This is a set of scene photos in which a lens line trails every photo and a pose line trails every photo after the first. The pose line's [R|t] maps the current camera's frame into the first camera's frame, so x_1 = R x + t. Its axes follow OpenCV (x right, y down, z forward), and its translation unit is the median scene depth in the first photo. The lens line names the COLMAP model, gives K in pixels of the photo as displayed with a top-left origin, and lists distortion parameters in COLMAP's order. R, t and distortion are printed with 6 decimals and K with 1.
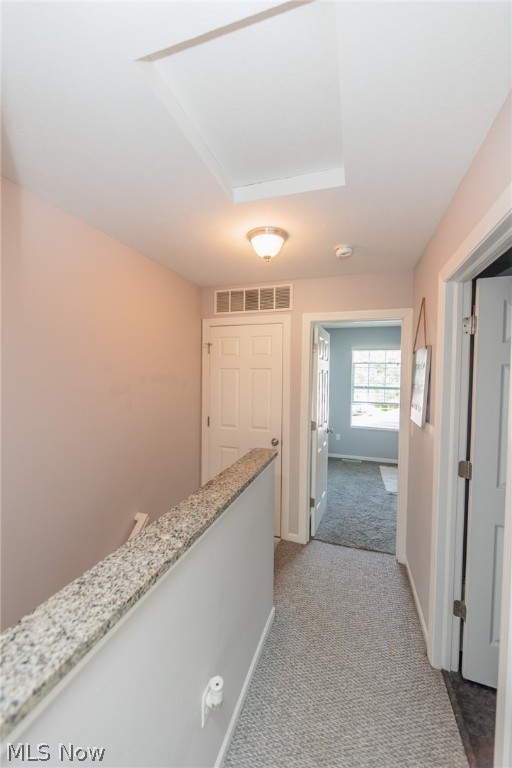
lens RADIAL K [[305.5, 0, 256.0], [0, 305.5, 384.0], [0, 0, 1]] dist [0.001353, -0.000003]
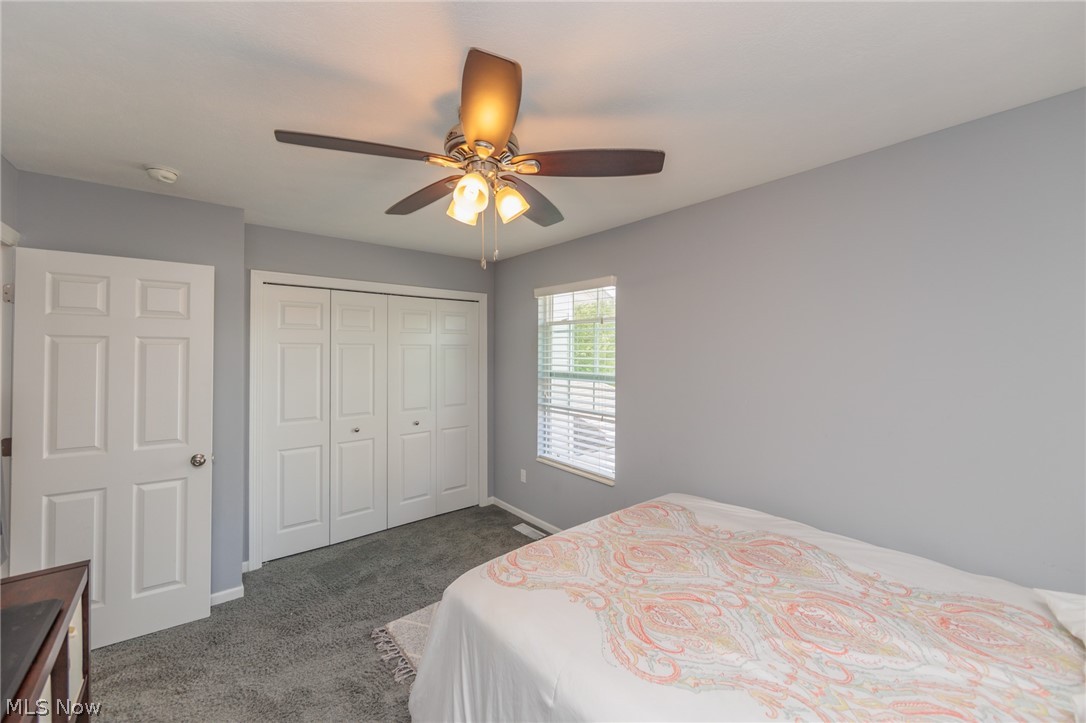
lens RADIAL K [[432.0, 0, 543.8], [0, 432.0, 352.4], [0, 0, 1]] dist [0.001353, -0.000003]
pose [[0.848340, -0.011631, -0.529324, 0.689055], [-0.008670, 0.999319, -0.035852, 0.000698], [0.529381, 0.035004, 0.847662, 0.448326]]
